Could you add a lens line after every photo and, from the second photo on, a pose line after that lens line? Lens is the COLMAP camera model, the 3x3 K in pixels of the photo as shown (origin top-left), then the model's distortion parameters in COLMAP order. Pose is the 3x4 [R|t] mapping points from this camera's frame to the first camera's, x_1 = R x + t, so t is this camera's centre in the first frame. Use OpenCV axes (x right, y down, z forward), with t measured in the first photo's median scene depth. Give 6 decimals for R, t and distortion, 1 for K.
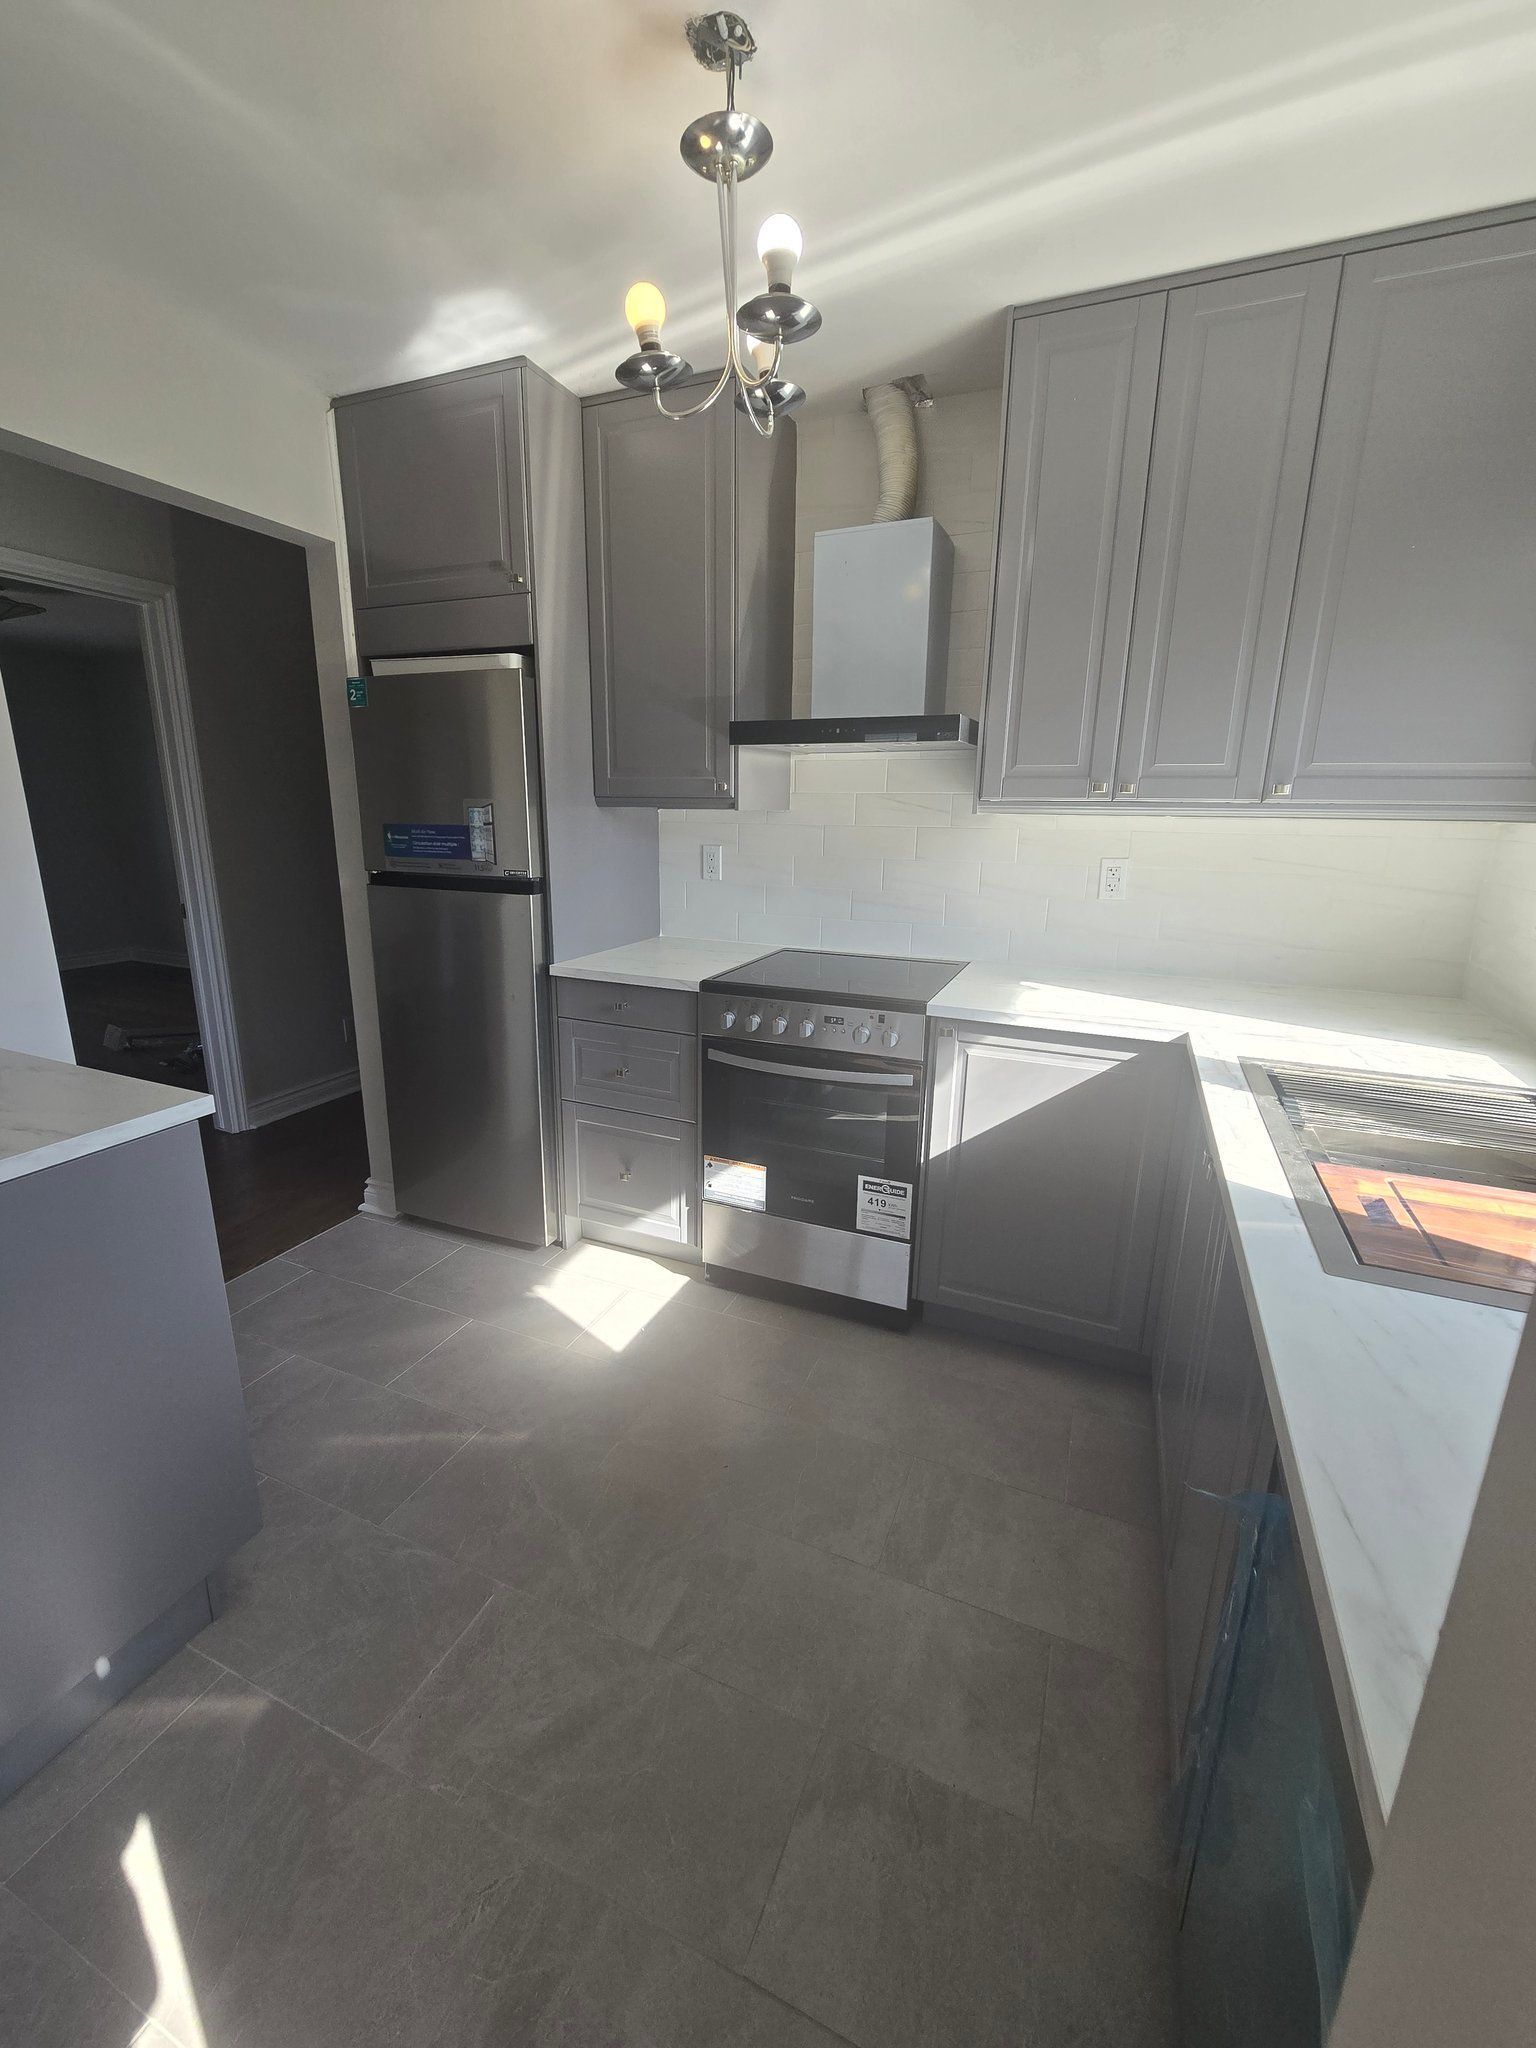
lens RADIAL K [[834.4, 0, 757.8], [0, 834.4, 1015.3], [0, 0, 1]] dist [0.002025, -0.000746]
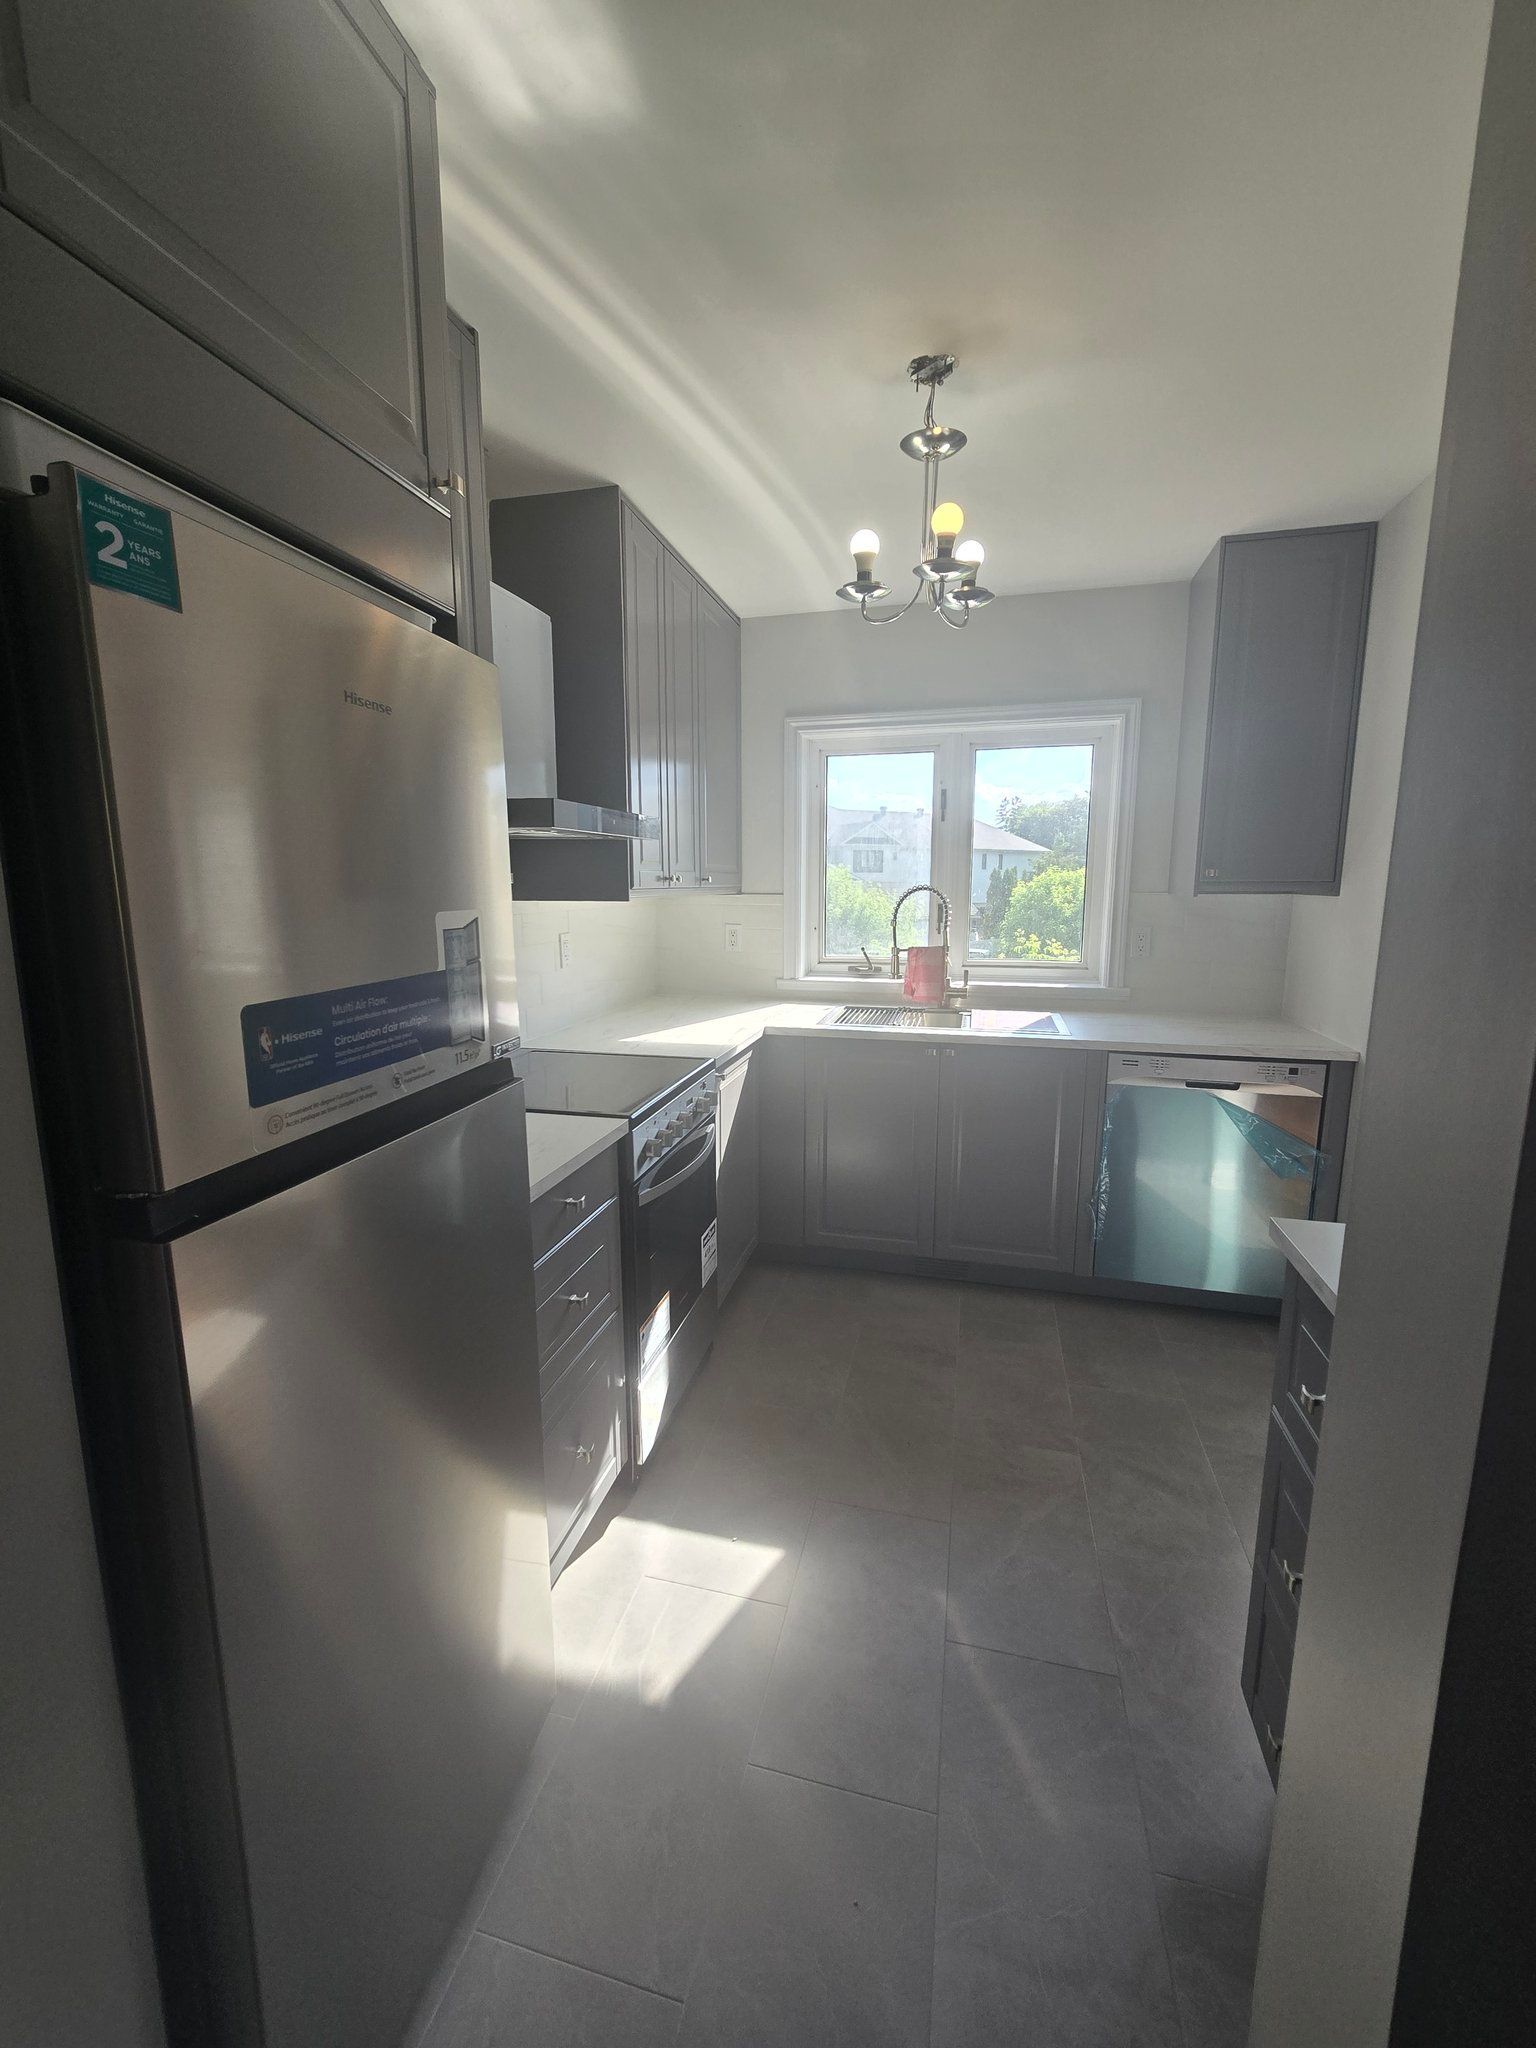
lens RADIAL K [[834.4, 0, 761.2], [0, 834.4, 1017.3], [0, 0, 1]] dist [0.002025, -0.000746]
pose [[-0.153937, -0.171964, 0.973002, -0.875365], [0.238953, 0.949030, 0.205532, -0.274976], [-0.958752, 0.264141, -0.104999, 0.962491]]
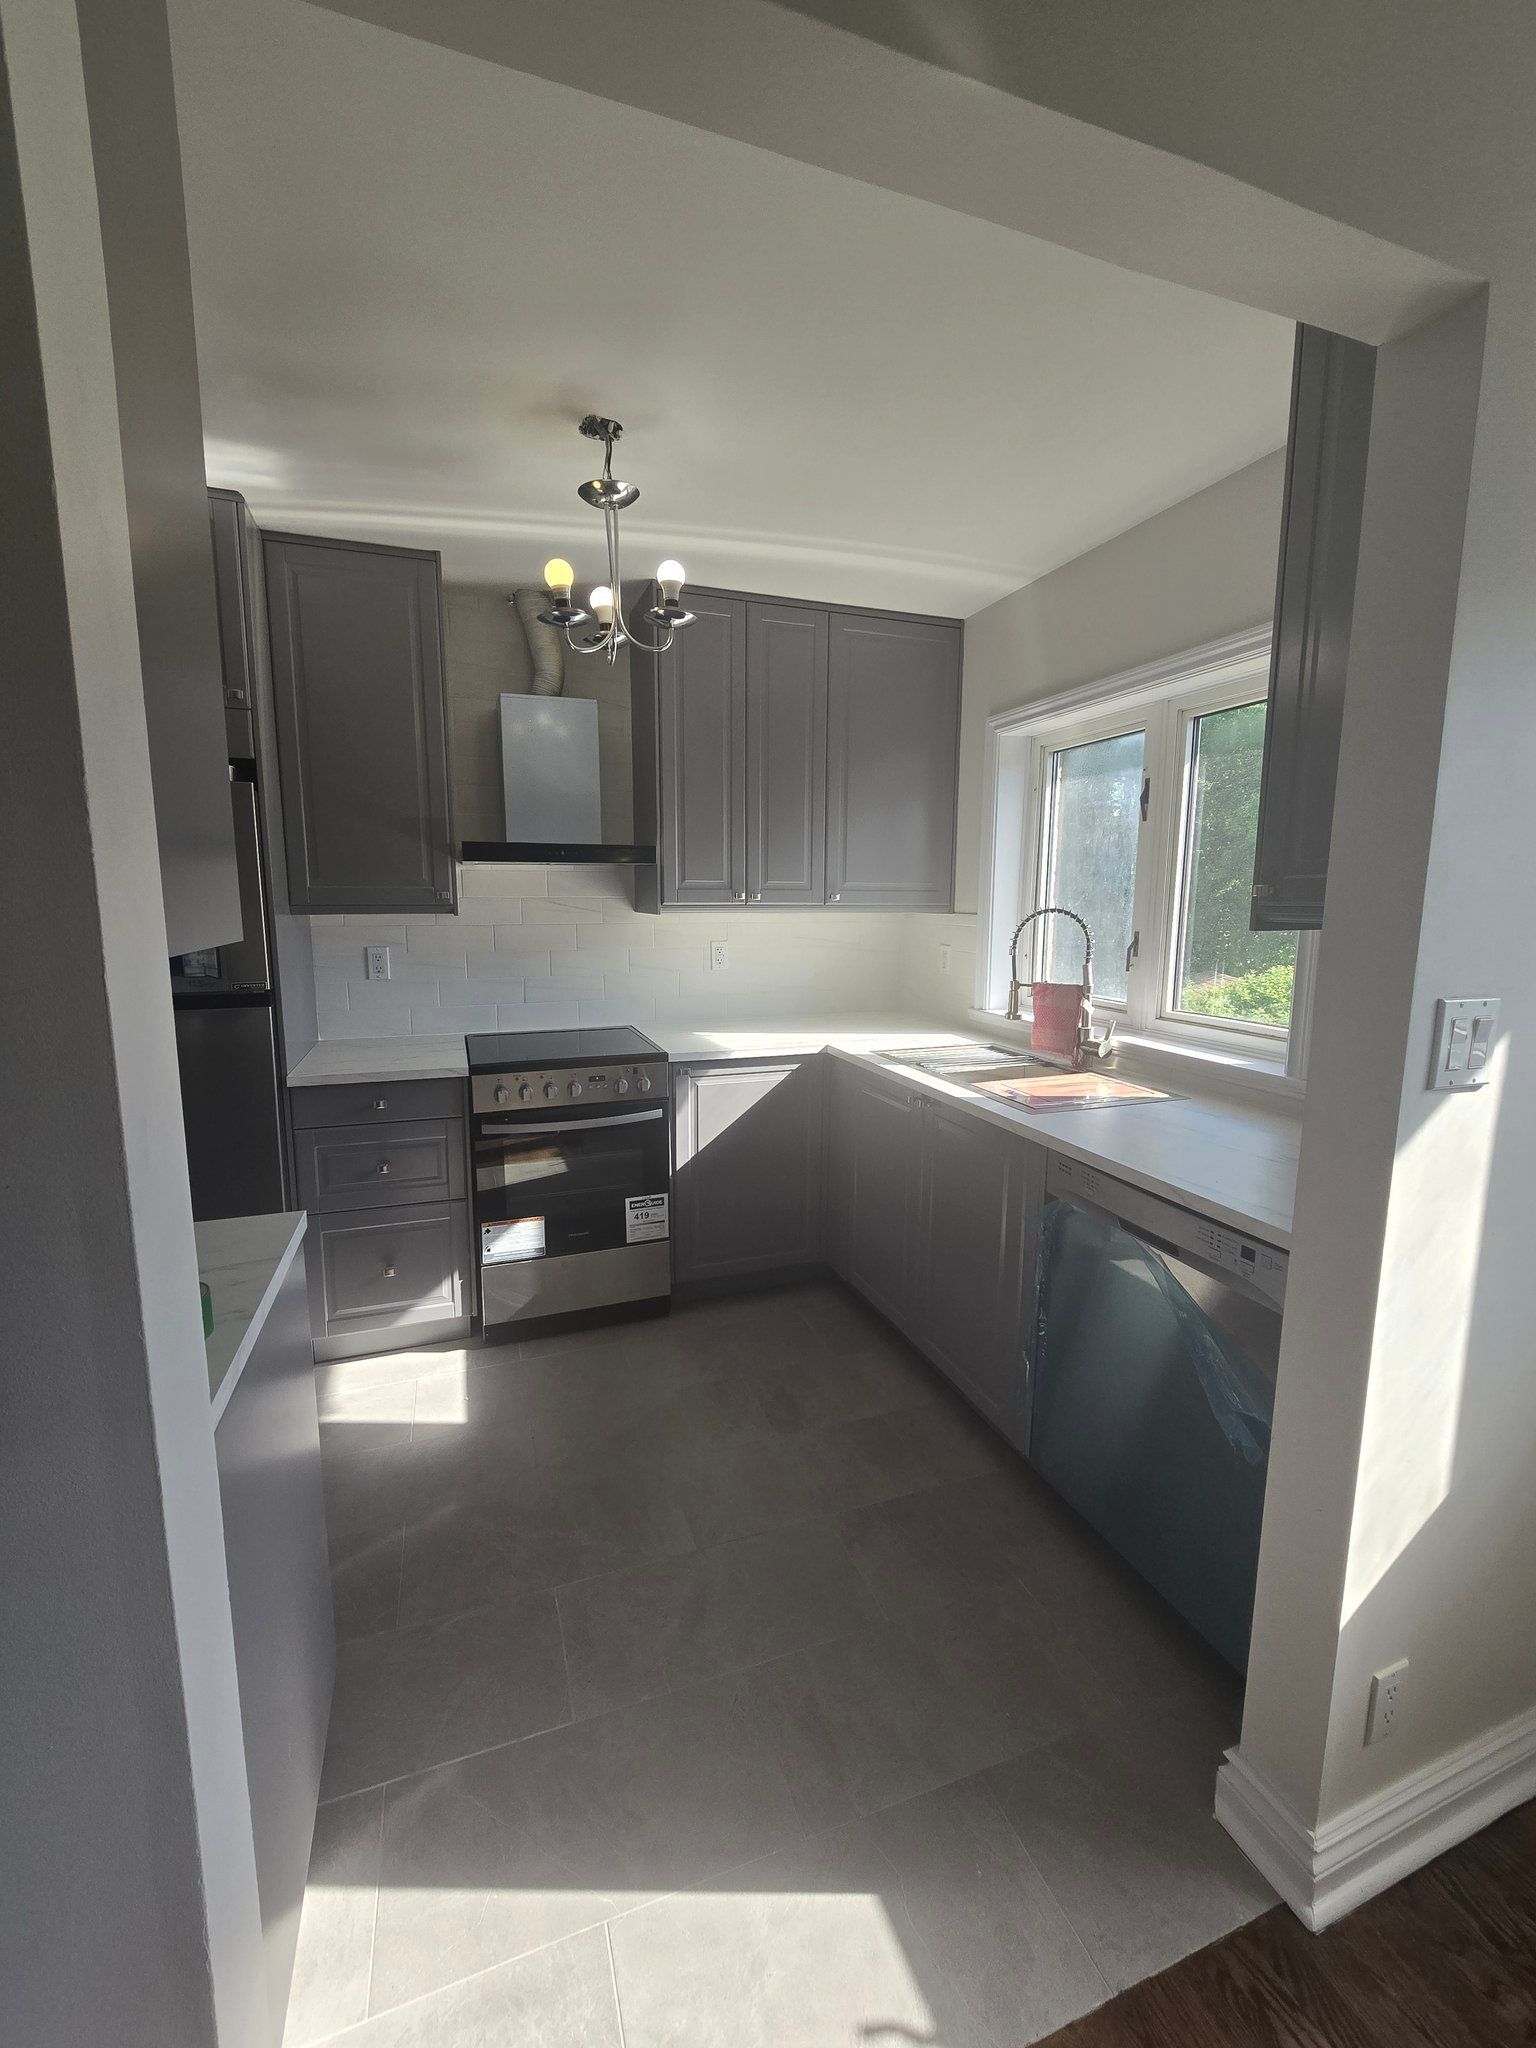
lens RADIAL K [[834.4, 0, 753.4], [0, 834.4, 1016.8], [0, 0, 1]] dist [0.002025, -0.000746]
pose [[0.730308, -0.107651, 0.674582, -0.555283], [0.170990, 0.984876, -0.027947, -0.010399], [-0.661372, 0.135757, 0.737670, -0.091772]]
